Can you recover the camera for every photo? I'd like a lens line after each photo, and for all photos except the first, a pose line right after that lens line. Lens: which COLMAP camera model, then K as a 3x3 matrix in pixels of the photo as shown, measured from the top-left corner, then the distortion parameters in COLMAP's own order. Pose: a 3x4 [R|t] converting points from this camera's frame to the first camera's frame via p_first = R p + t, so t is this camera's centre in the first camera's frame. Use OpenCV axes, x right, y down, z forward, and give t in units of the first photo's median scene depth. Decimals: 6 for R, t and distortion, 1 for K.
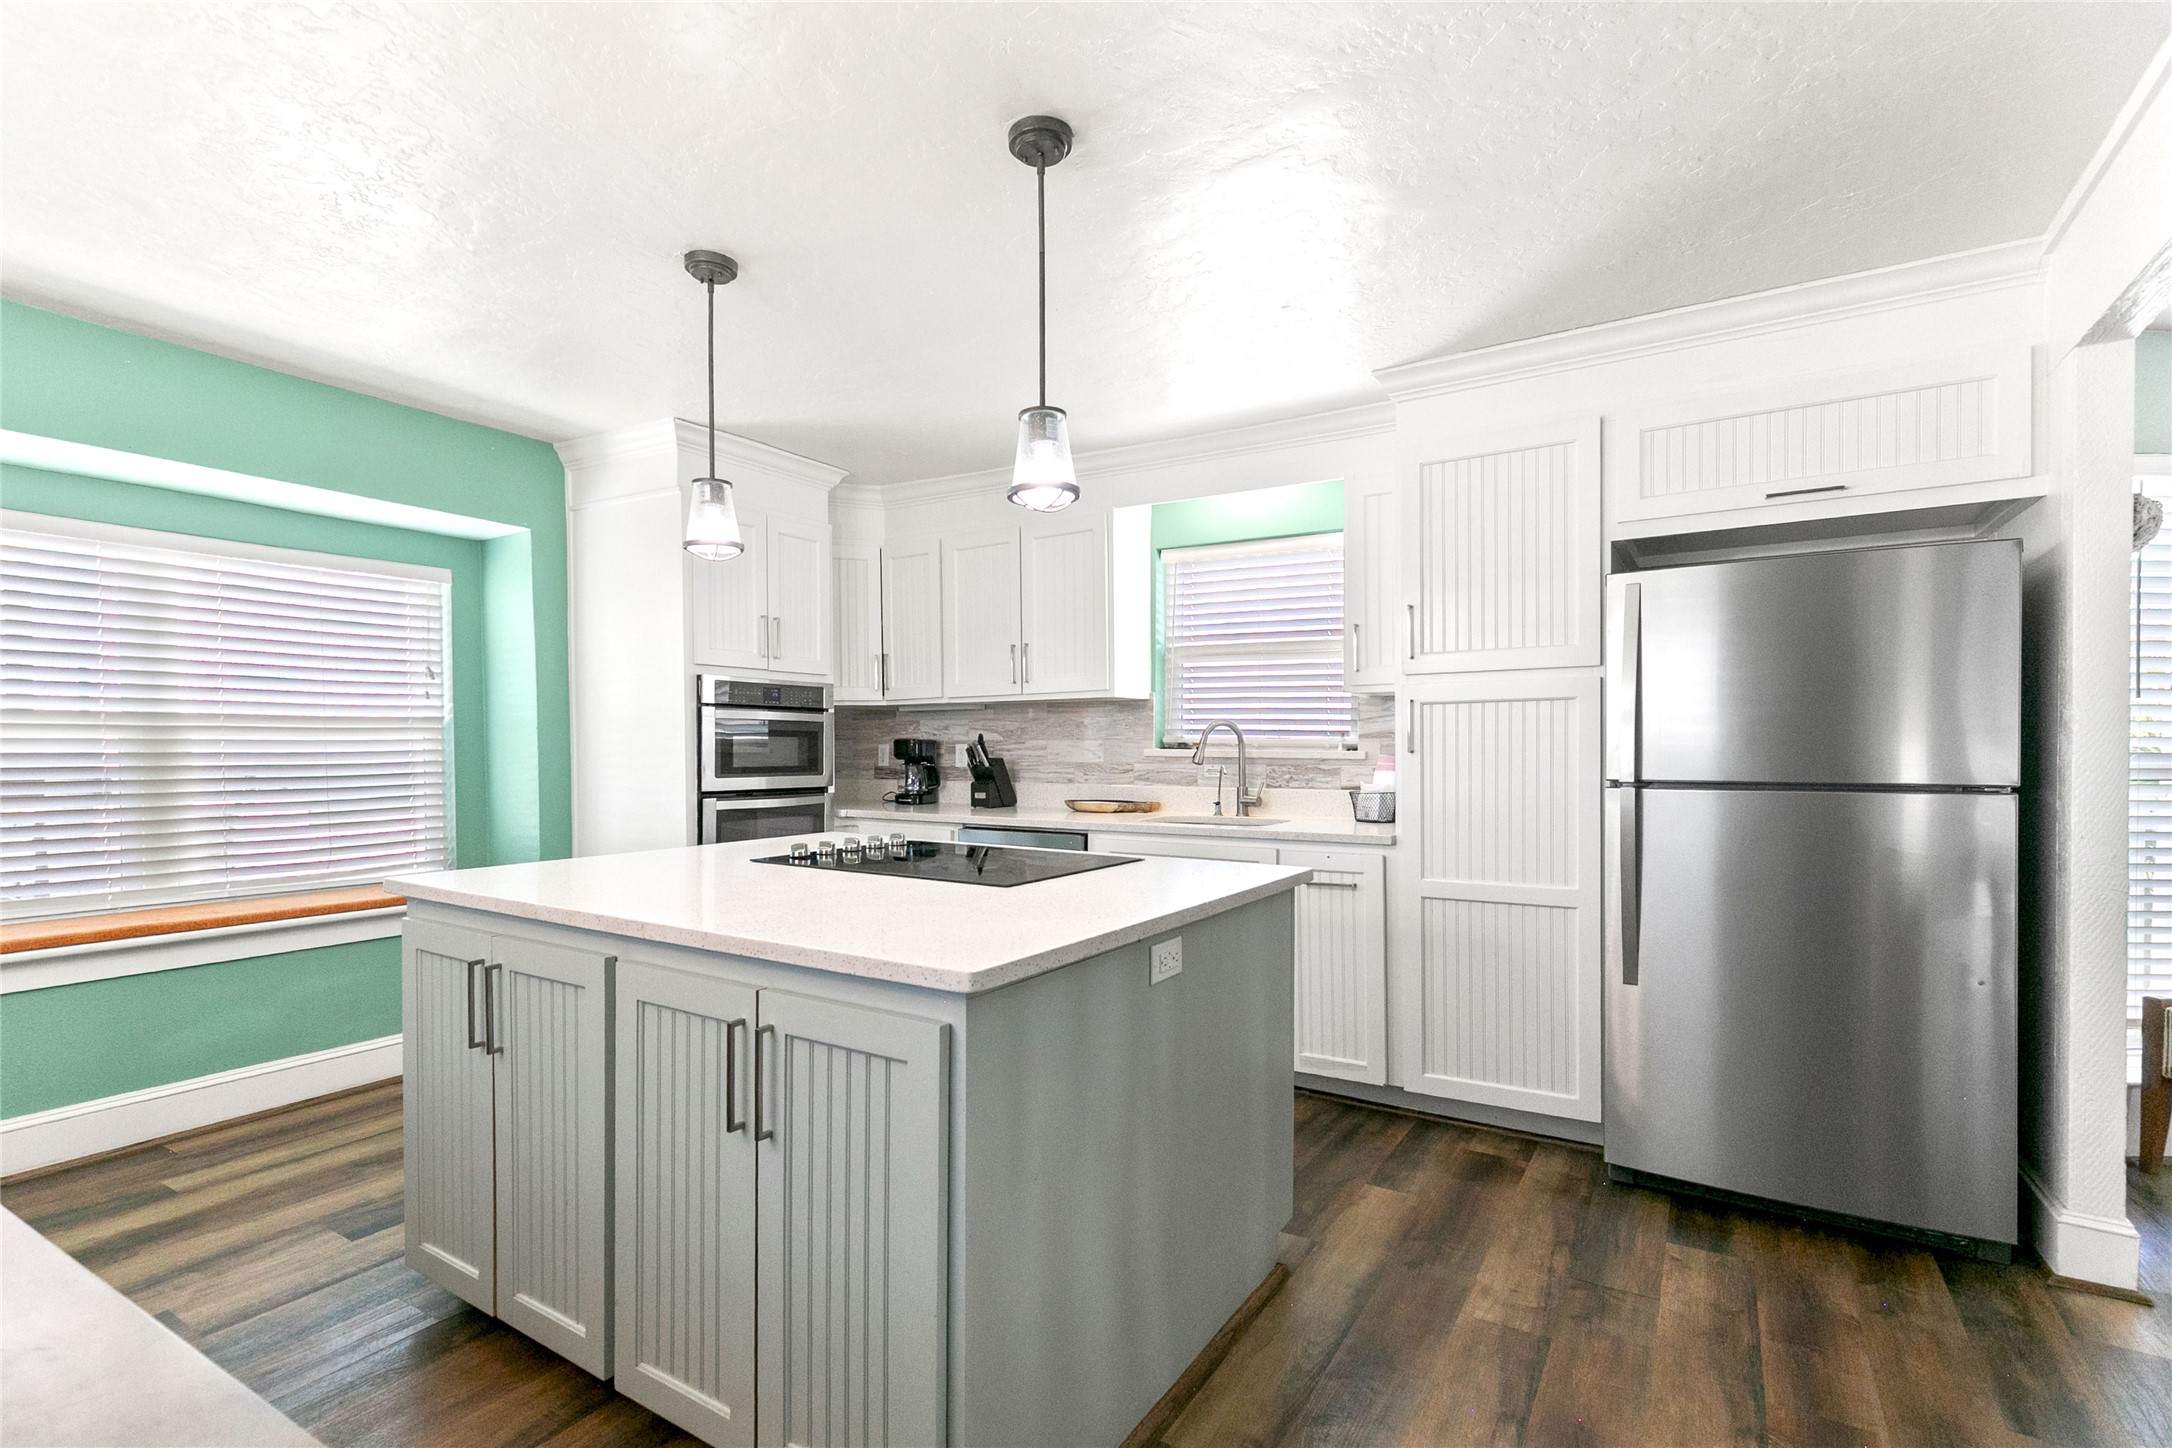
lens RADIAL K [[991.9, 0, 1086.1], [0, 991.9, 735.0], [0, 0, 1]] dist [-0.000195, 0.000409]
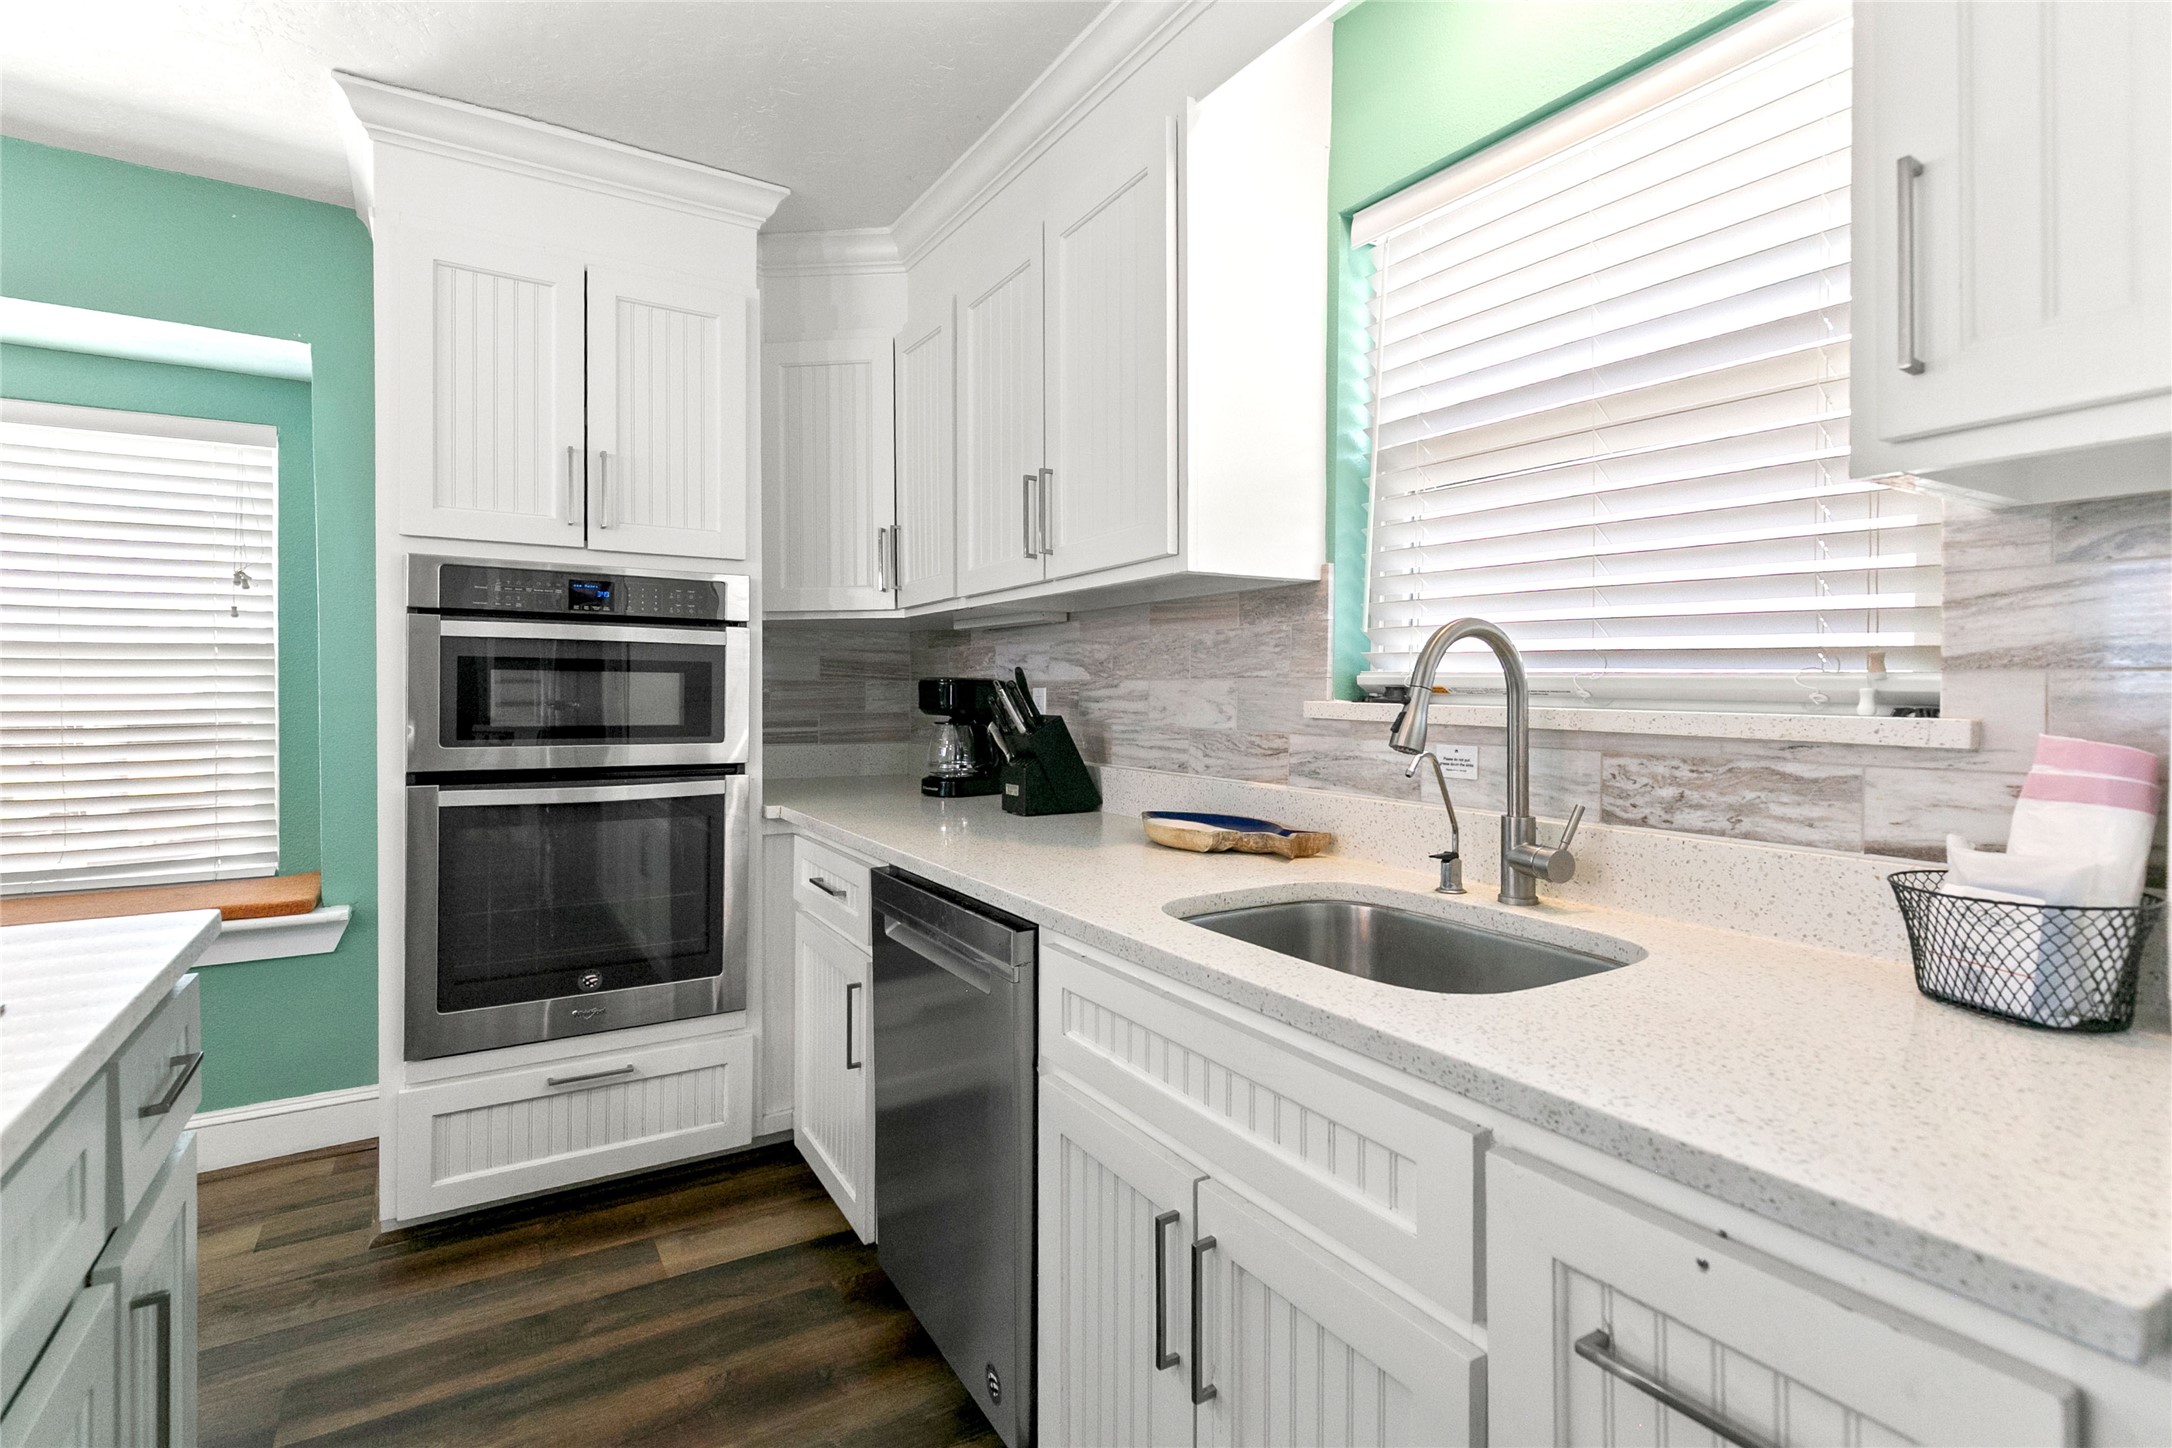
lens RADIAL K [[1037.0, 0, 1102.3], [0, 1037.0, 680.6], [0, 0, 1]] dist [0.001461, 0.000262]
pose [[0.897657, 0.001909, -0.440691, 0.176146], [-0.001919, 0.999998, 0.000424, 0.005762], [0.440691, 0.000465, 0.897659, 0.586249]]
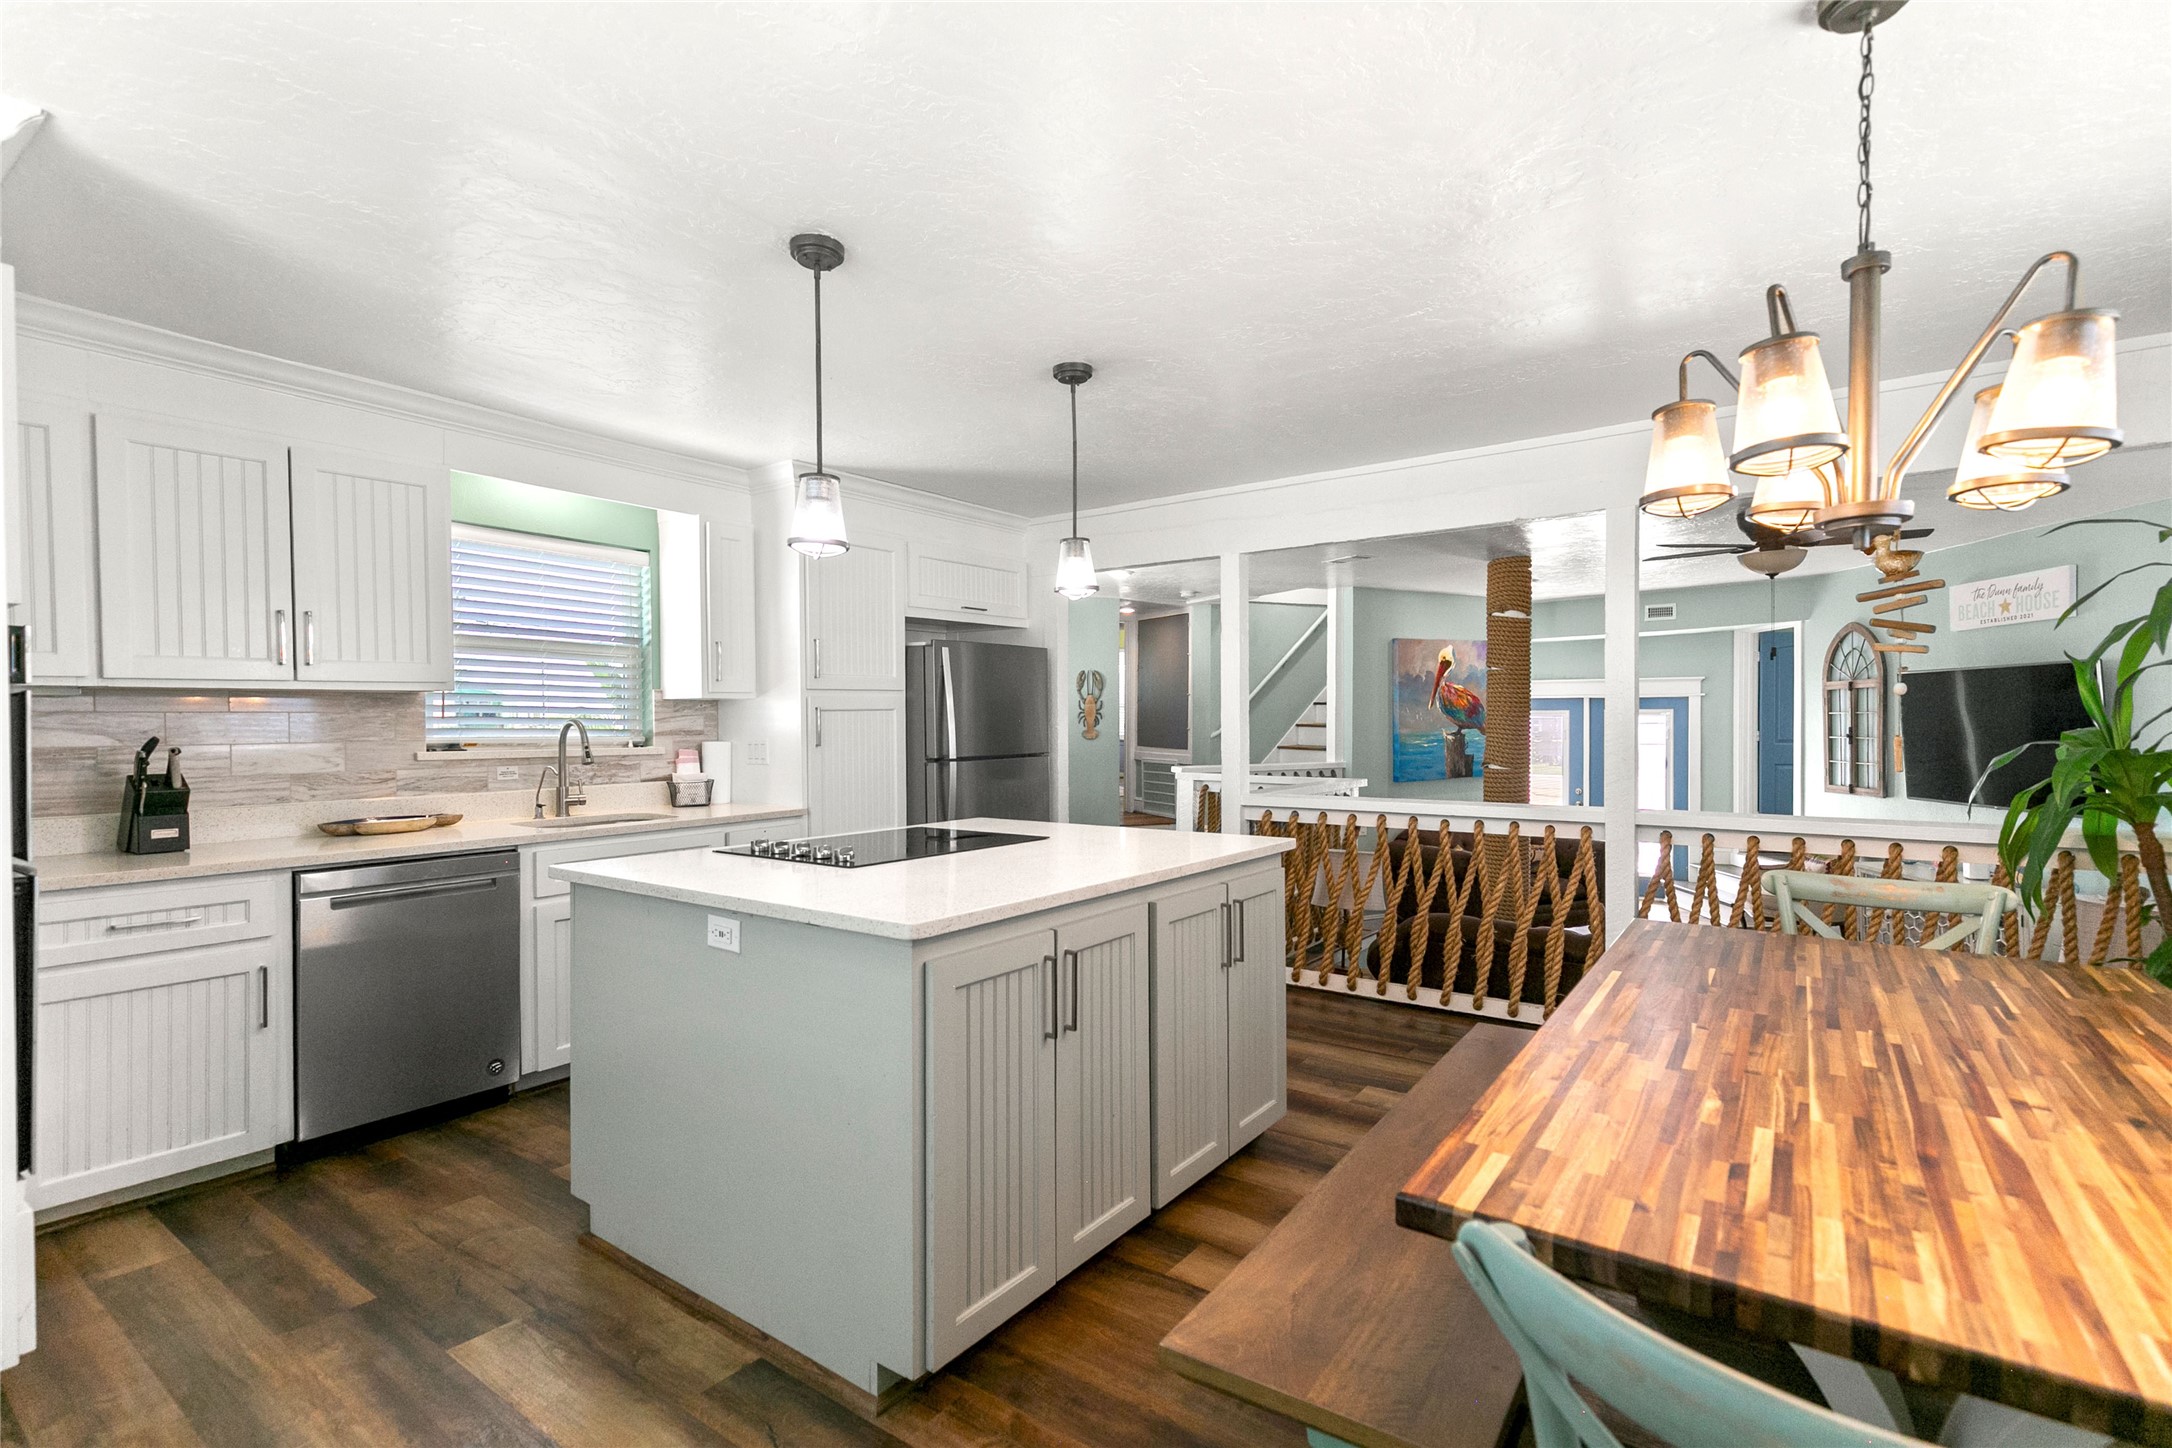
lens RADIAL K [[991.9, 0, 1068.3], [0, 991.9, 736.3], [0, 0, 1]] dist [-0.000195, 0.000409]
pose [[0.084655, -0.012603, 0.996331, -0.733008], [0.001739, 0.999920, 0.012501, -0.008601], [-0.996409, 0.000674, 0.084671, 0.395712]]
